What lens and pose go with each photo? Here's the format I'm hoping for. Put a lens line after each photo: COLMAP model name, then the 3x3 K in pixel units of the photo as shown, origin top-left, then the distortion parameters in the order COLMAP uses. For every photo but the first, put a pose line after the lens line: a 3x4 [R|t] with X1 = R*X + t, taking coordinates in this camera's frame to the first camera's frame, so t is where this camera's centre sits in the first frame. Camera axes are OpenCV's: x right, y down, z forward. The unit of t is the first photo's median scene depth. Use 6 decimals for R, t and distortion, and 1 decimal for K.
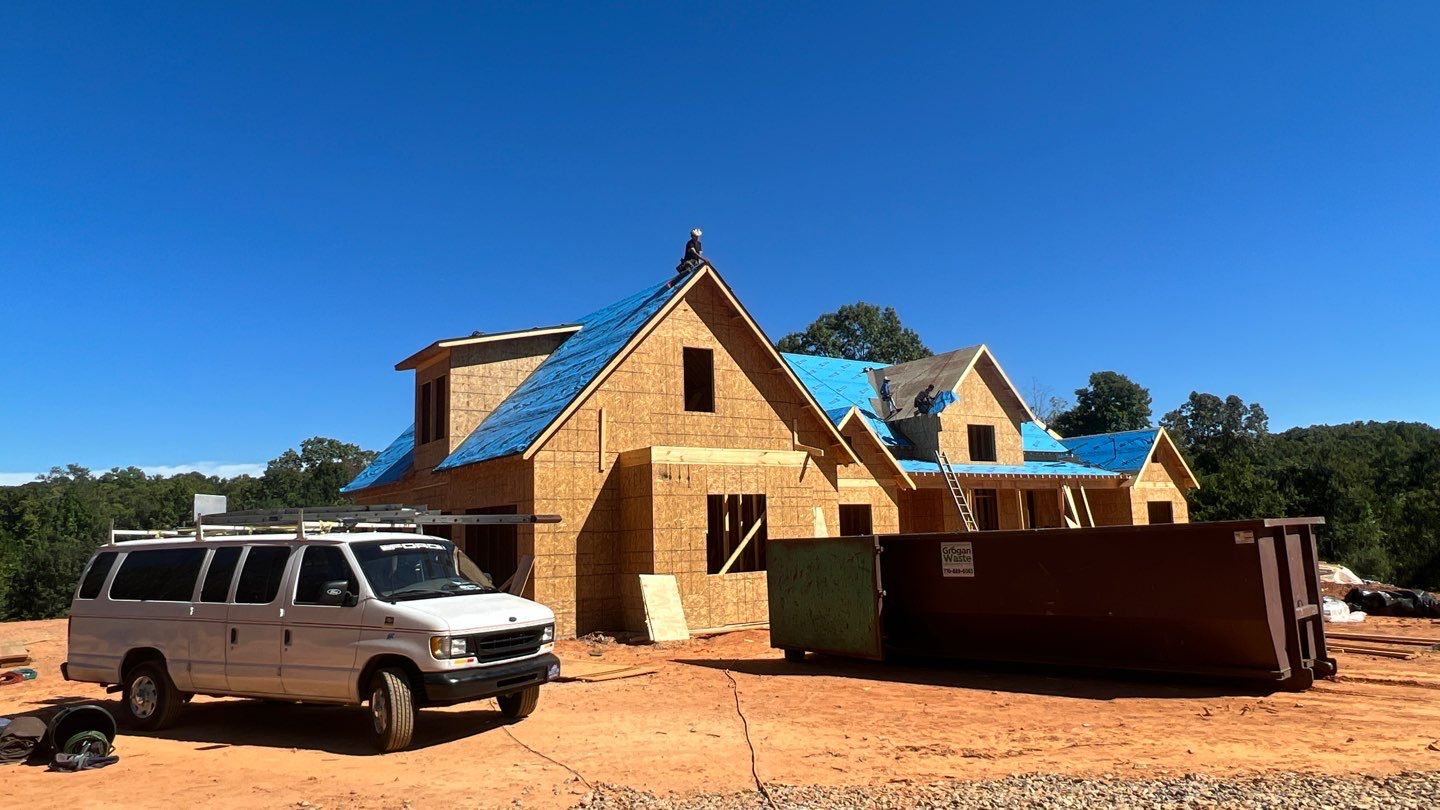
lens RADIAL K [[931.9, 0, 720.2], [0, 931.9, 403.9], [0, 0, 1]] dist [-0.011538, -0.003847]
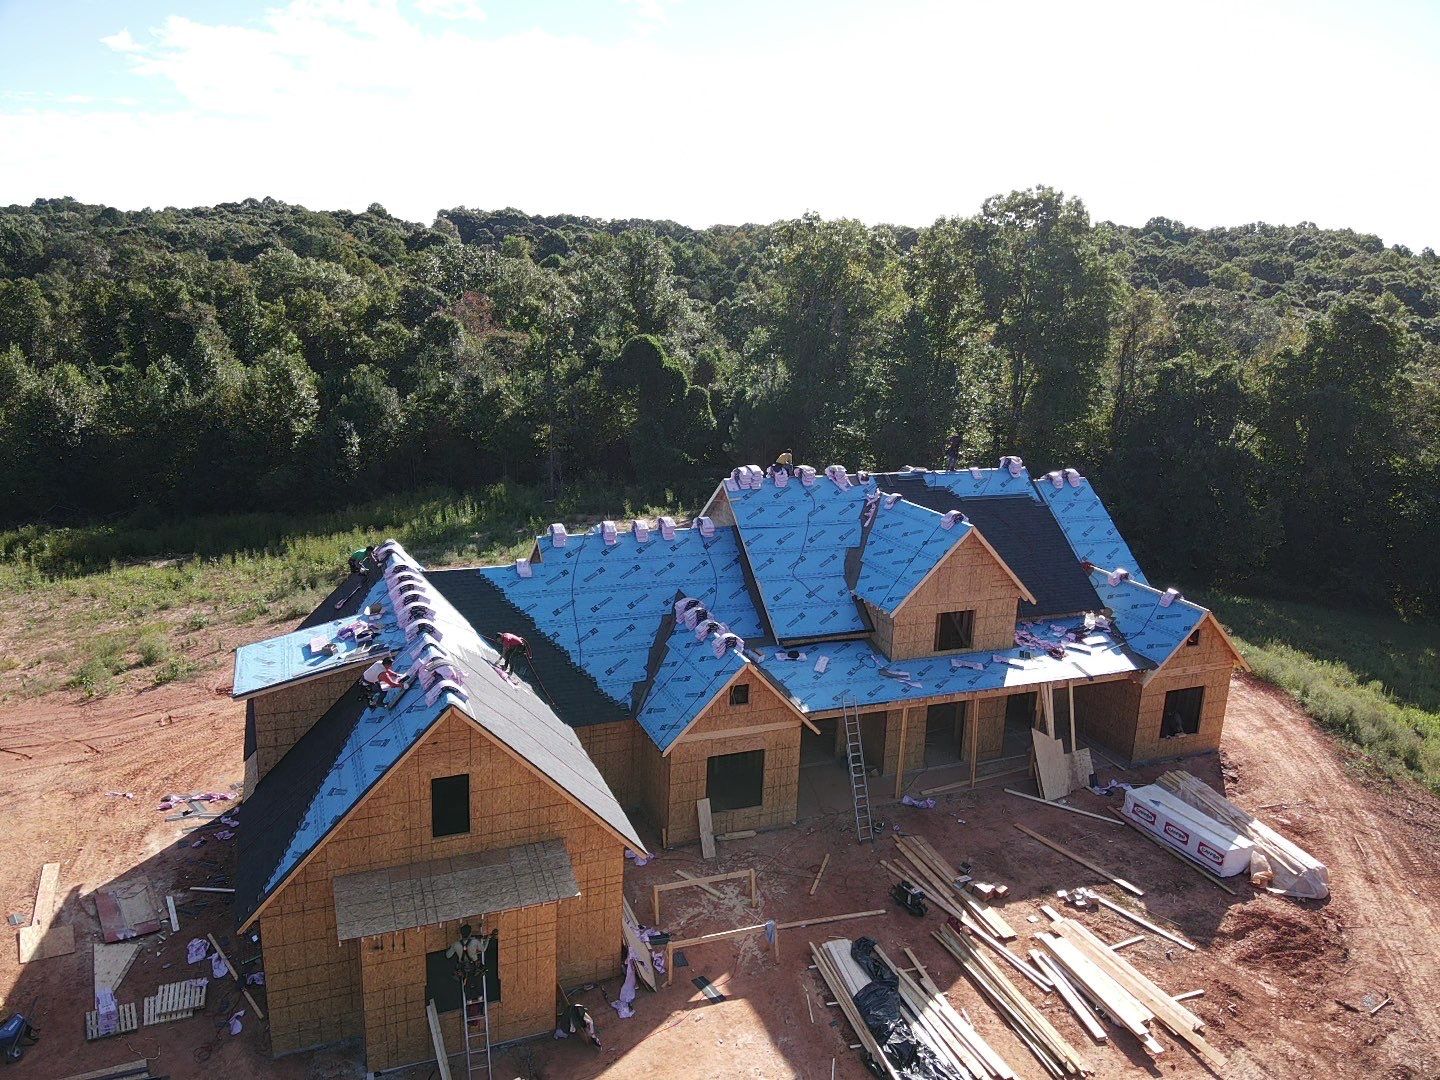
lens RADIAL K [[1034.6, 0, 720.7], [0, 1034.6, 546.1], [0, 0, 1]] dist [0.108906, -0.206548]
pose [[0.974521, 0.123600, -0.187166, 0.287683], [-0.041808, 0.919939, 0.389827, -0.485880], [0.220364, -0.372070, 0.901667, 0.118548]]
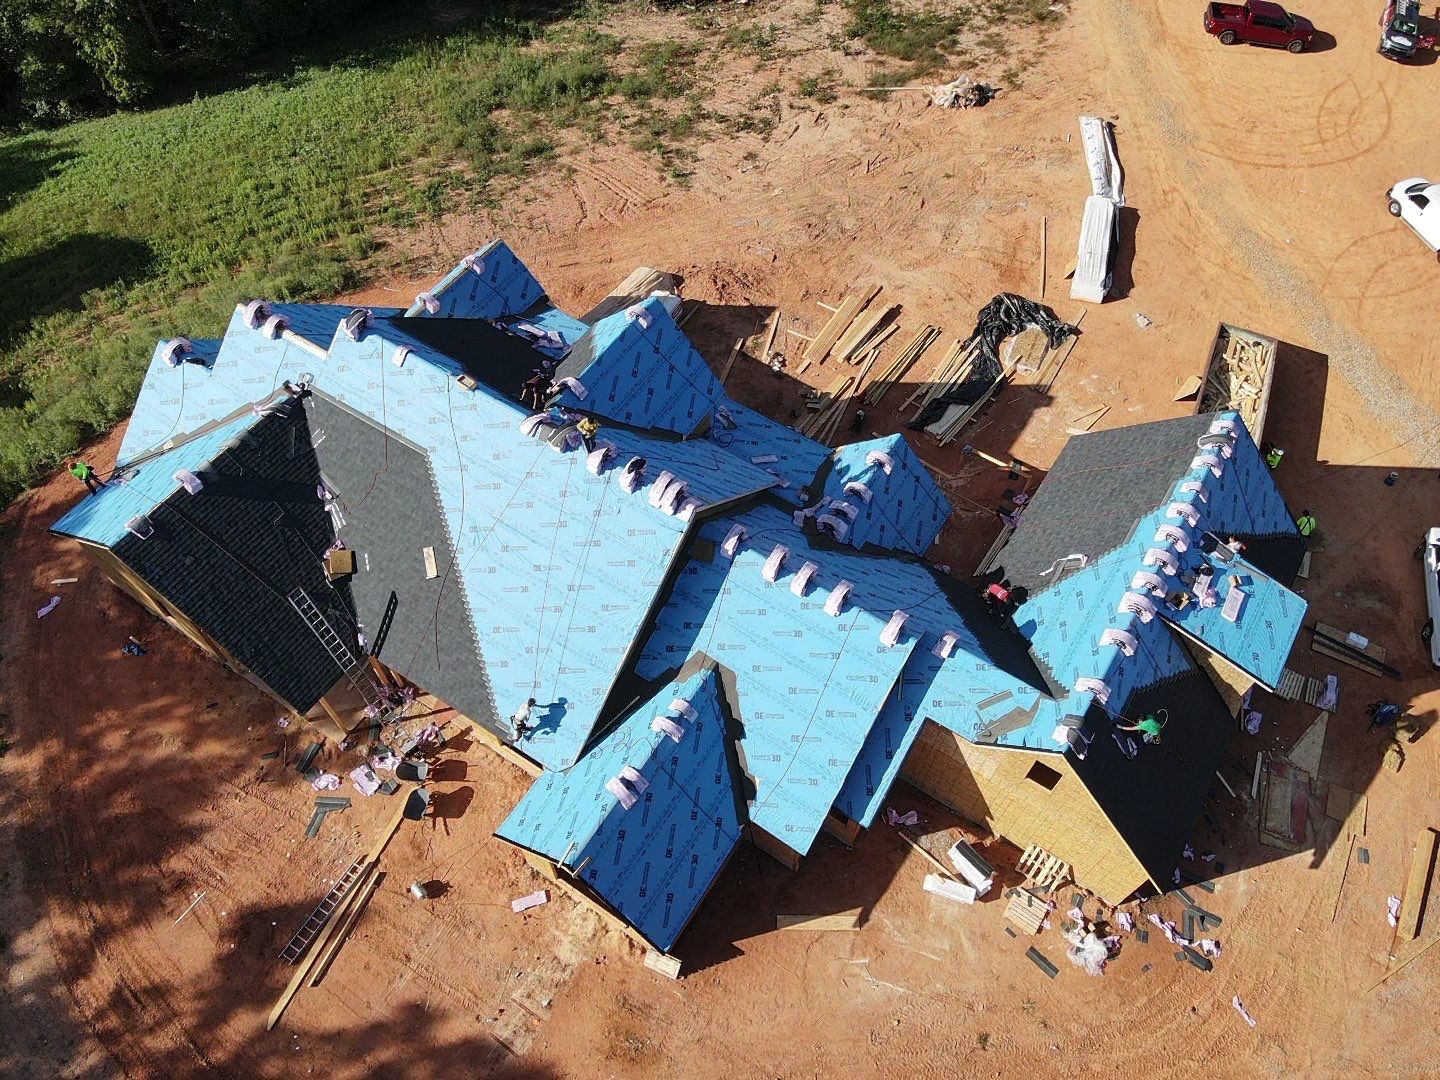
lens RADIAL K [[1034.6, 0, 720.7], [0, 1034.6, 546.1], [0, 0, 1]] dist [0.108906, -0.206548]
pose [[-0.376063, -0.754597, 0.537735, -0.516783], [-0.120082, 0.615131, 0.779227, -0.817312], [-0.918780, 0.228466, -0.321942, 1.576472]]
